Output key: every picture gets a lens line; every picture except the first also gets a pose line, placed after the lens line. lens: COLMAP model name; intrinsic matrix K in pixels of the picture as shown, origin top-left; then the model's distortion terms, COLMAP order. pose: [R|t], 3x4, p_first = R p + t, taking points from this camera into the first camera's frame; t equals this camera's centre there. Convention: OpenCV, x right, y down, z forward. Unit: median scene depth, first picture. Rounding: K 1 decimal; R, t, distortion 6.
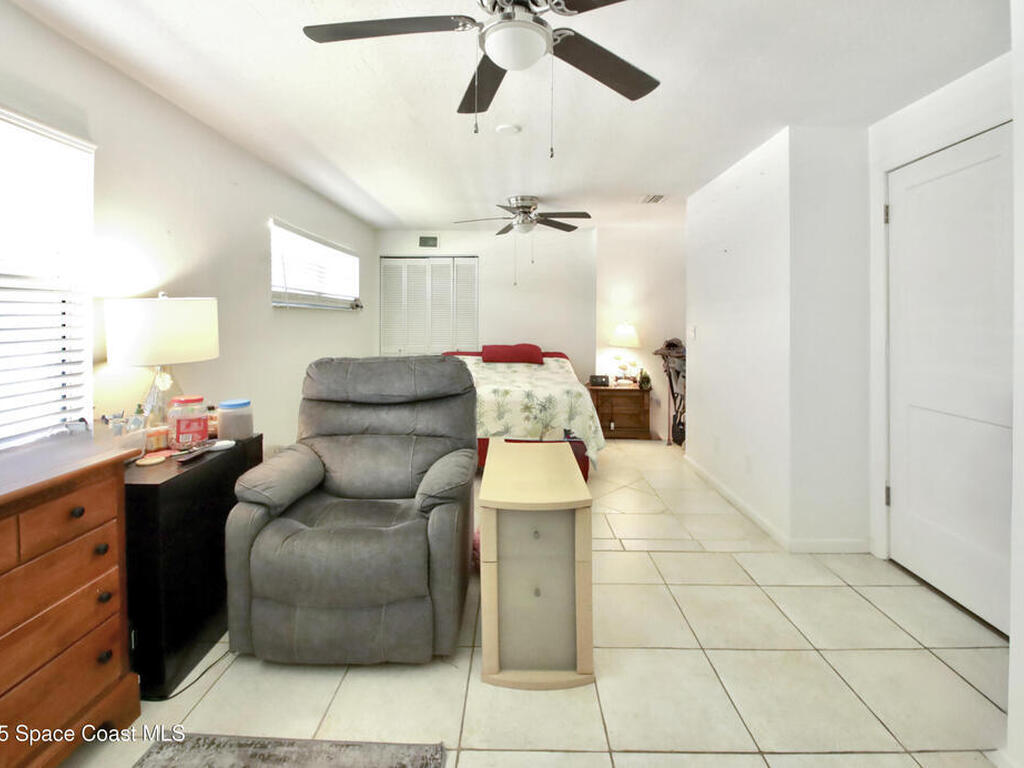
lens RADIAL K [[470.0, 0, 512.3], [0, 470.0, 314.3], [0, 0, 1]] dist [0.000366, -0.015991]
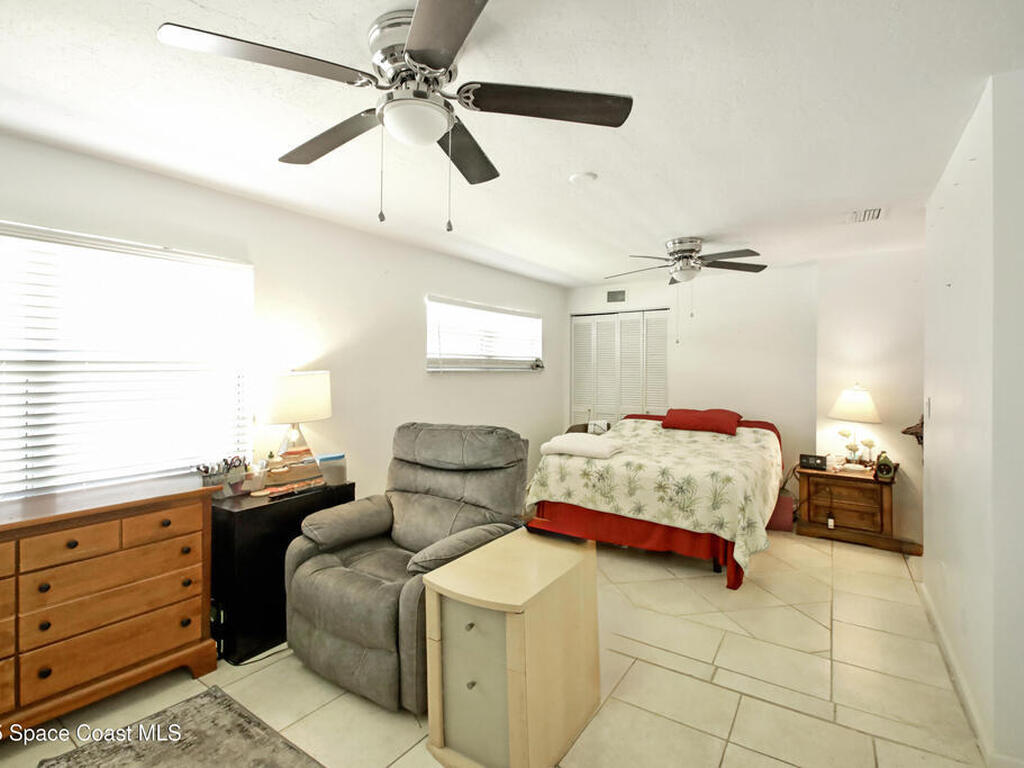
lens RADIAL K [[485.0, 0, 512.0], [0, 485.0, 384.0], [0, 0, 1]] dist [0.000265, -0.020088]
pose [[0.833779, 0.016094, -0.551864, 0.315487], [0.006554, 0.999216, 0.039042, -0.030426], [0.552060, -0.036169, 0.833020, 0.115089]]
